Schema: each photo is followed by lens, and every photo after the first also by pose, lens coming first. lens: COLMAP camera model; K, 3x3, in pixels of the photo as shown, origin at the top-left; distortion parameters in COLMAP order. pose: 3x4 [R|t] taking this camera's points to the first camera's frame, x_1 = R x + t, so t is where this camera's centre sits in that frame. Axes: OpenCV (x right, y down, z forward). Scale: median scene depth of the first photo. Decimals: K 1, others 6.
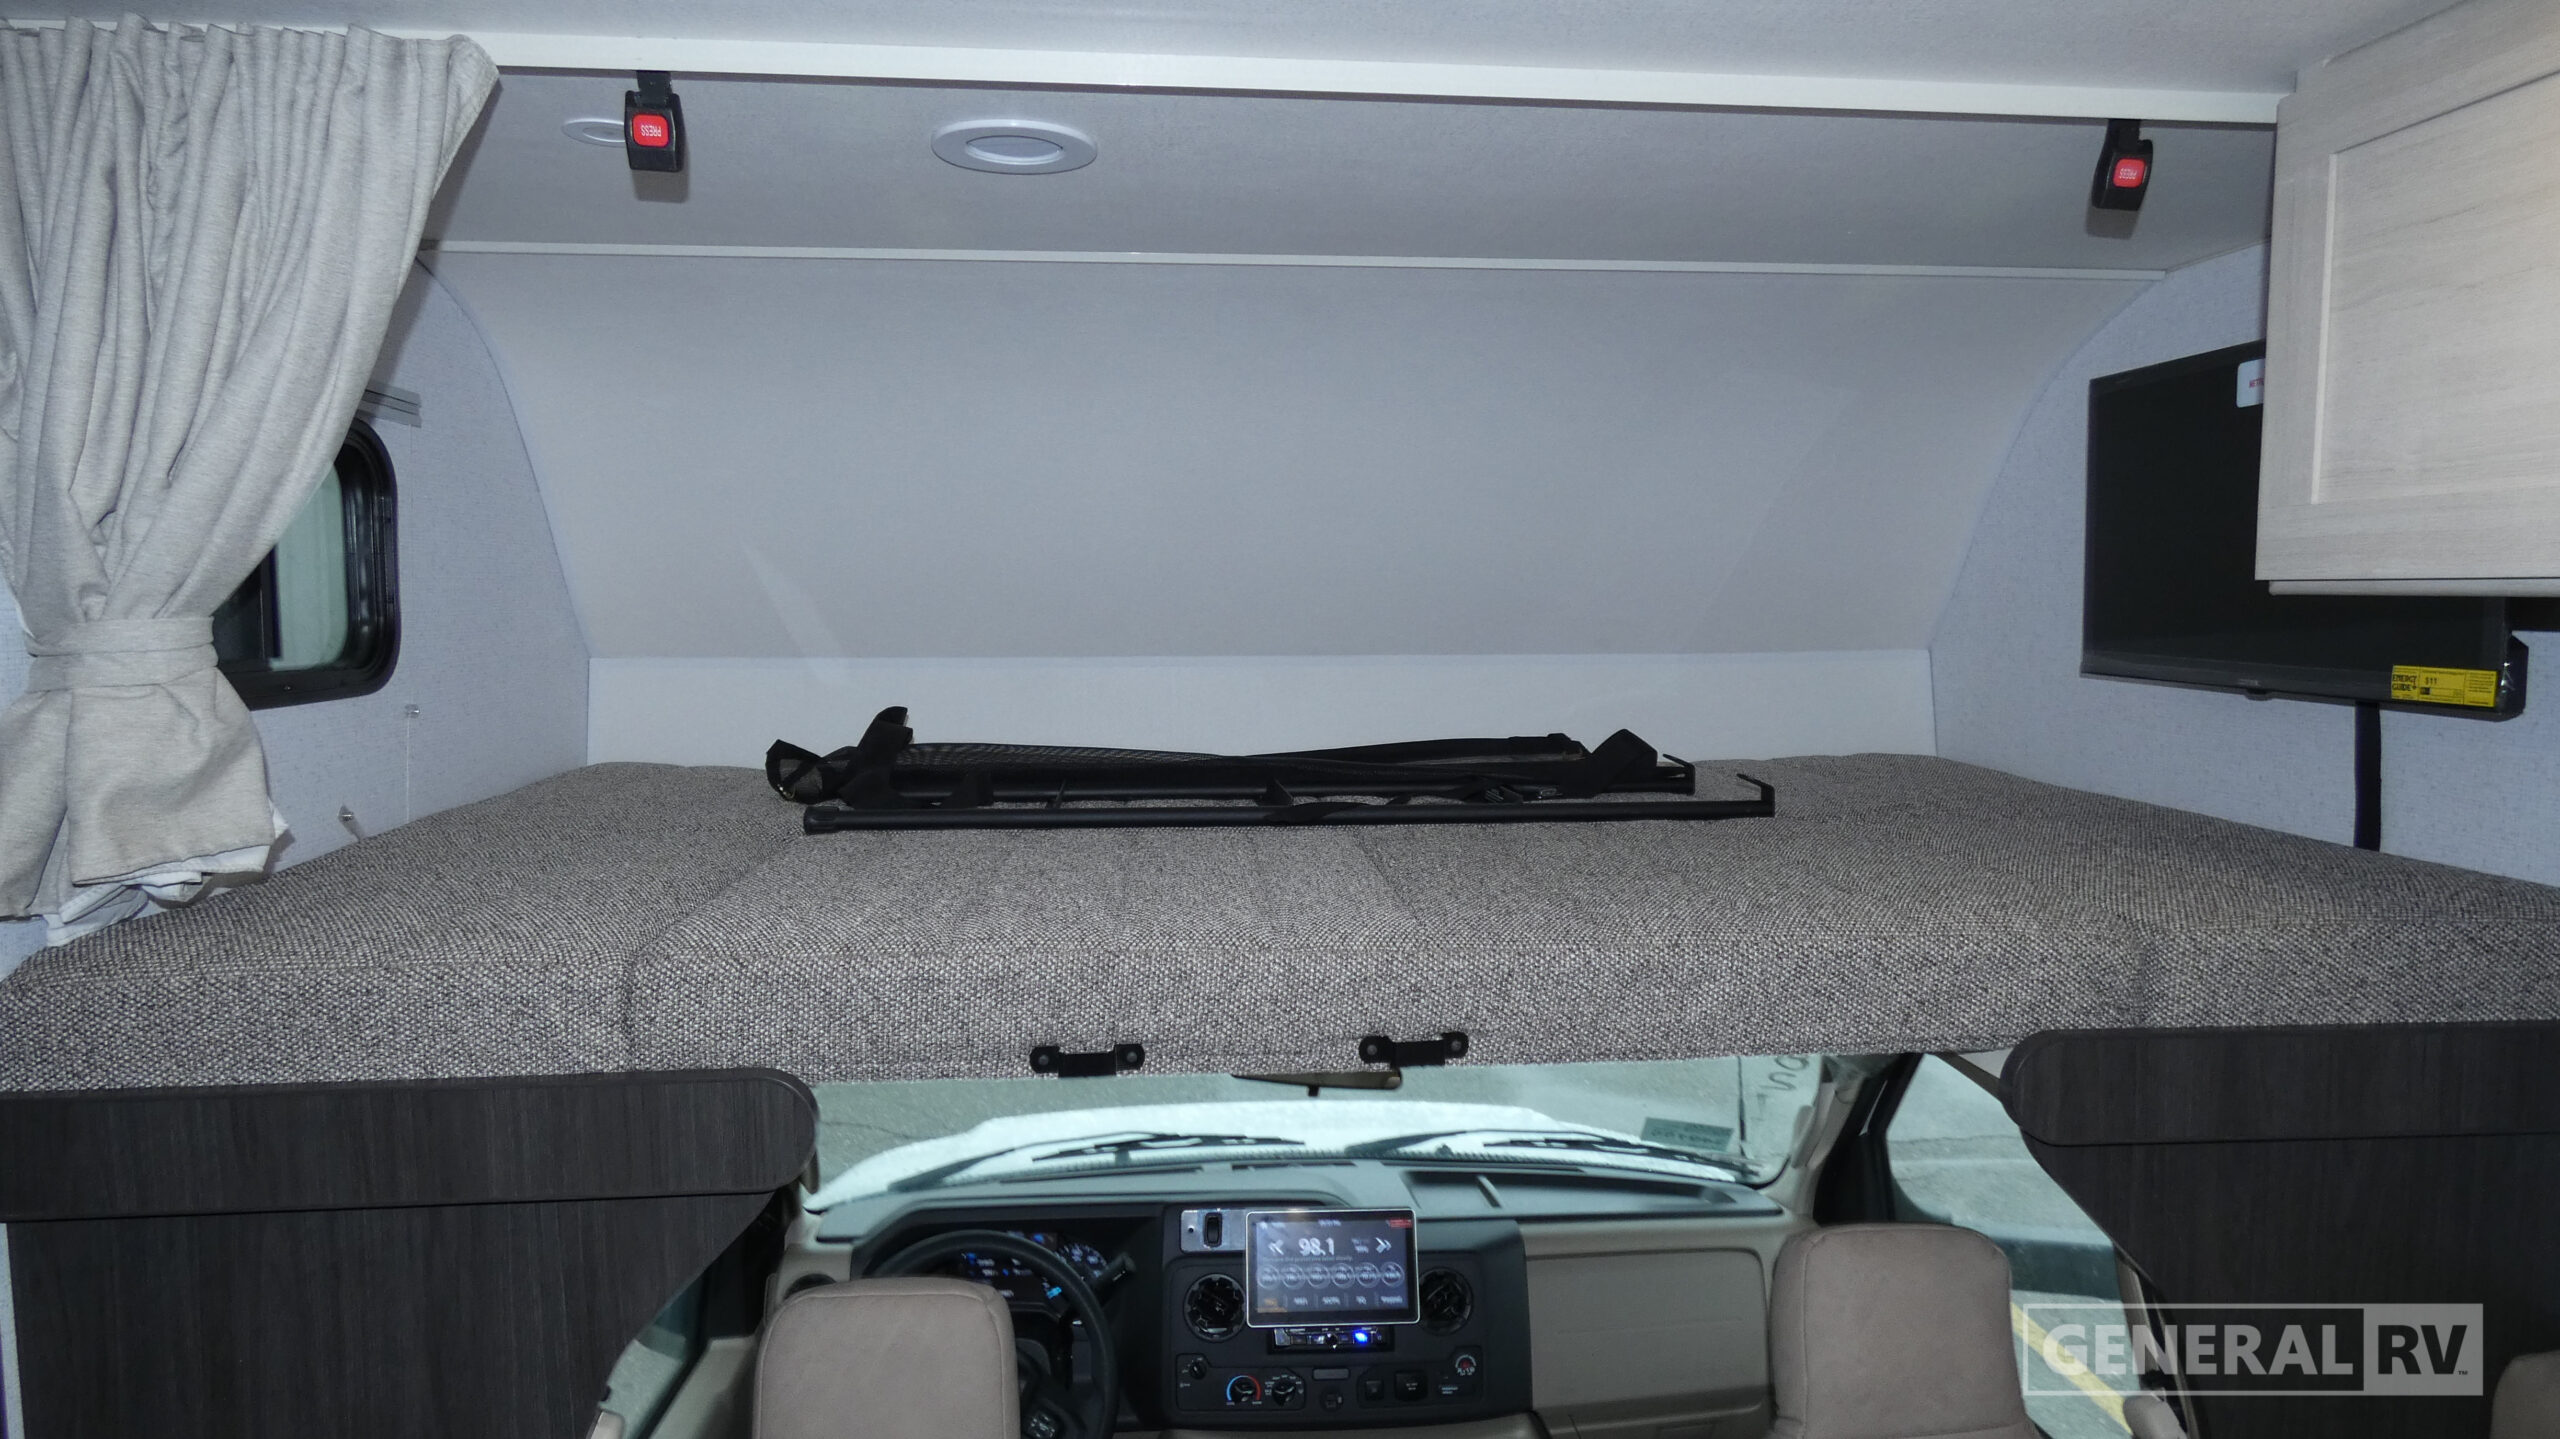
lens RADIAL K [[1534.0, 0, 1257.8], [0, 1534.0, 712.7], [0, 0, 1]] dist [0.003565, -0.008483]
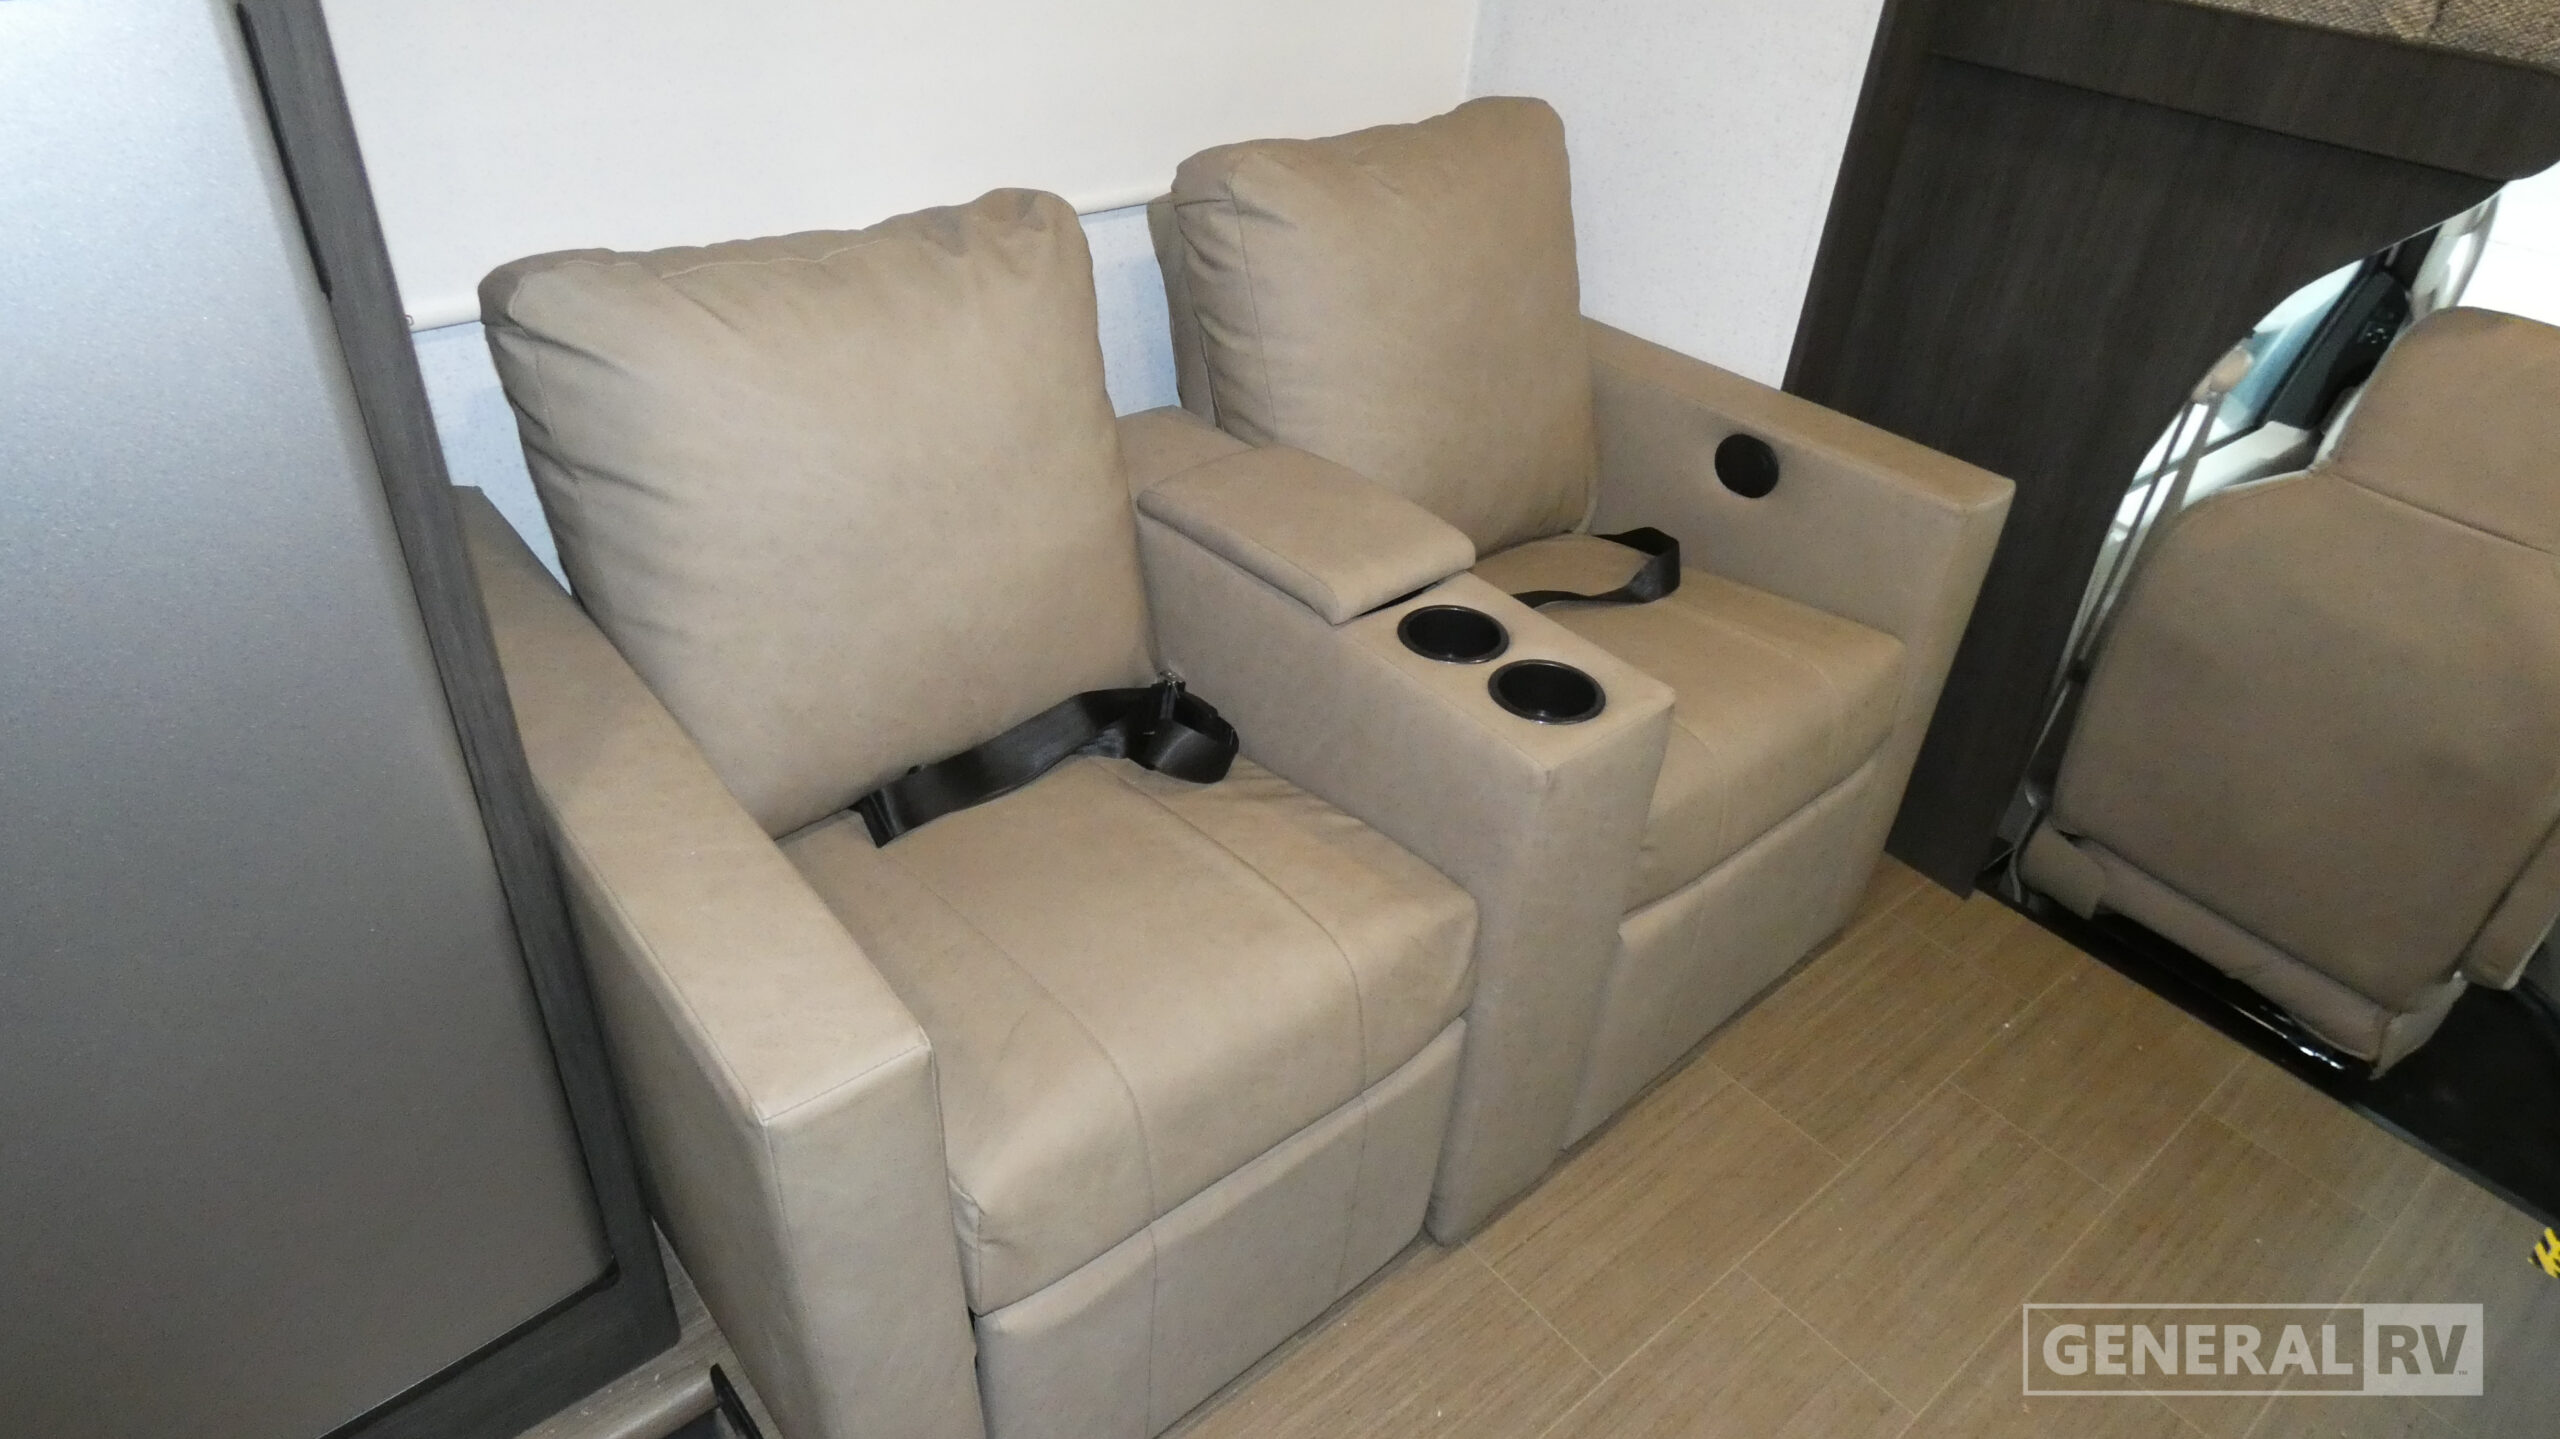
lens RADIAL K [[1534.0, 0, 1282.9], [0, 1534.0, 724.6], [0, 0, 1]] dist [0.003565, -0.008483]
pose [[0.591435, 0.495556, -0.636104, 0.038224], [-0.126444, 0.836103, 0.533801, 0.089360], [0.796377, -0.235277, 0.557161, -0.249819]]
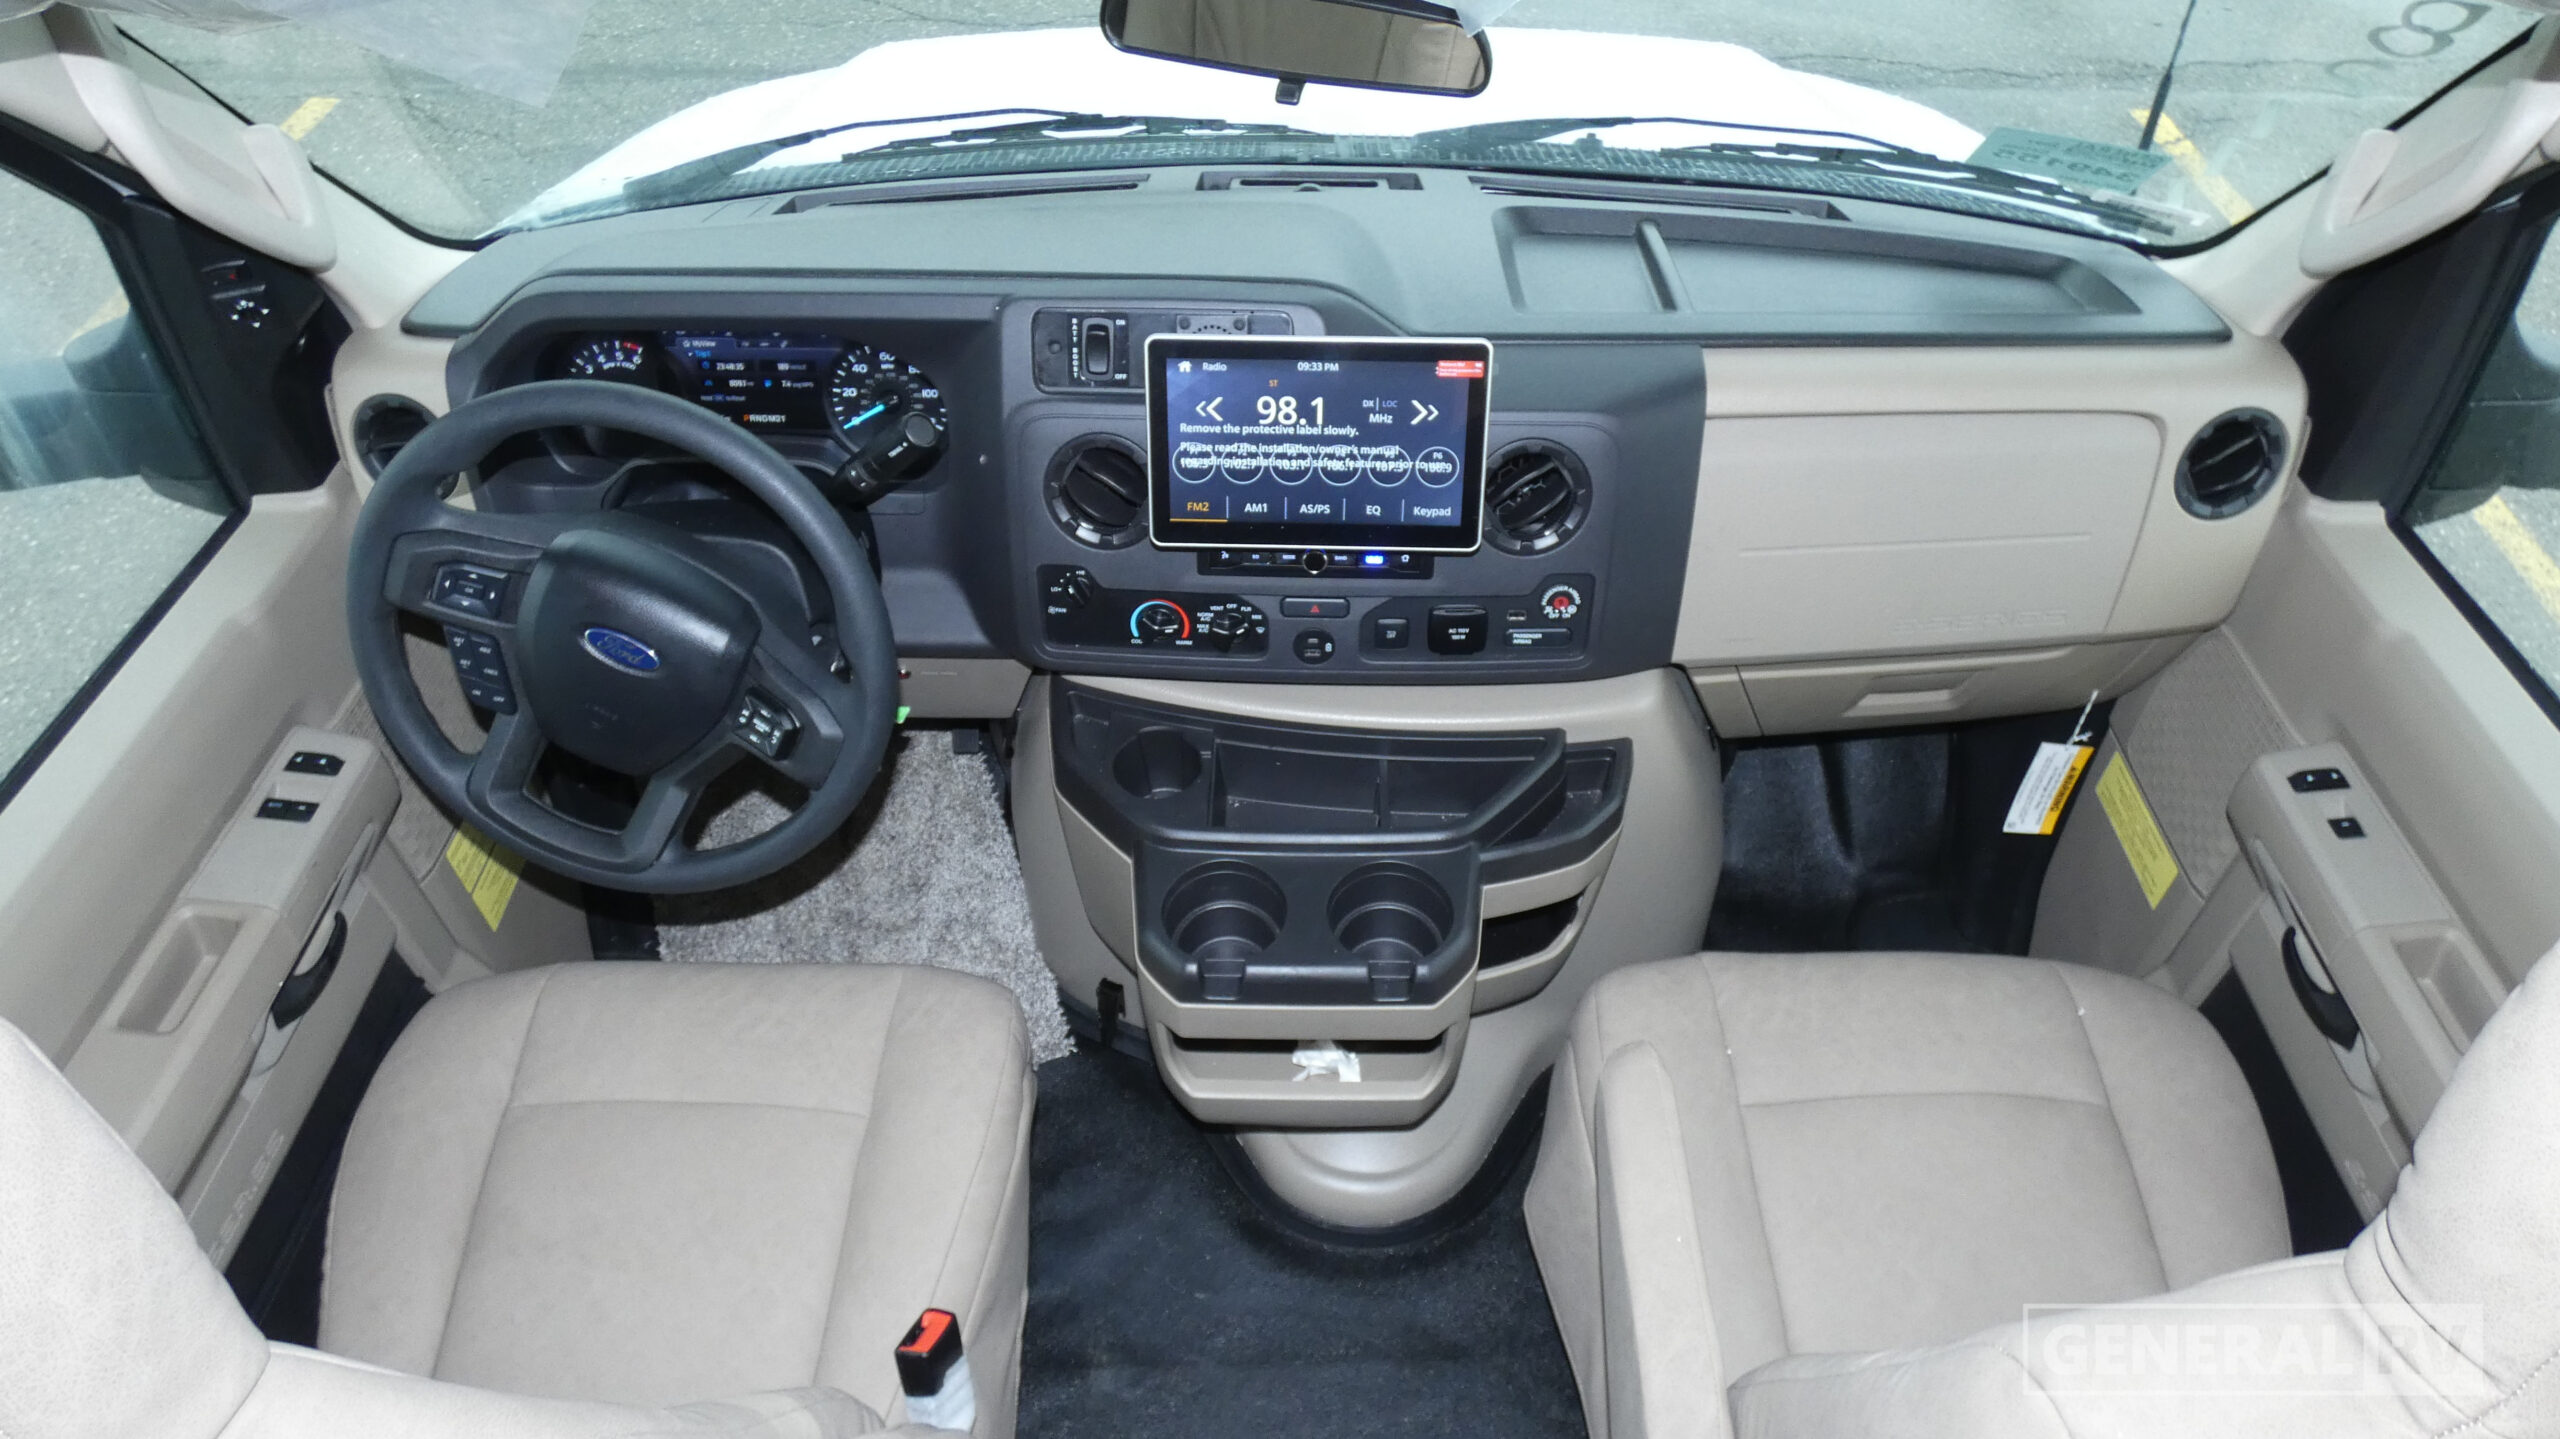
lens RADIAL K [[1534.0, 0, 1254.5], [0, 1534.0, 724.6], [0, 0, 1]] dist [0.003565, -0.008483]
pose [[0.995278, 0.062273, -0.074459, 0.070993], [0.002083, 0.753207, 0.657780, 0.095889], [0.097045, -0.654829, 0.749521, 0.559892]]
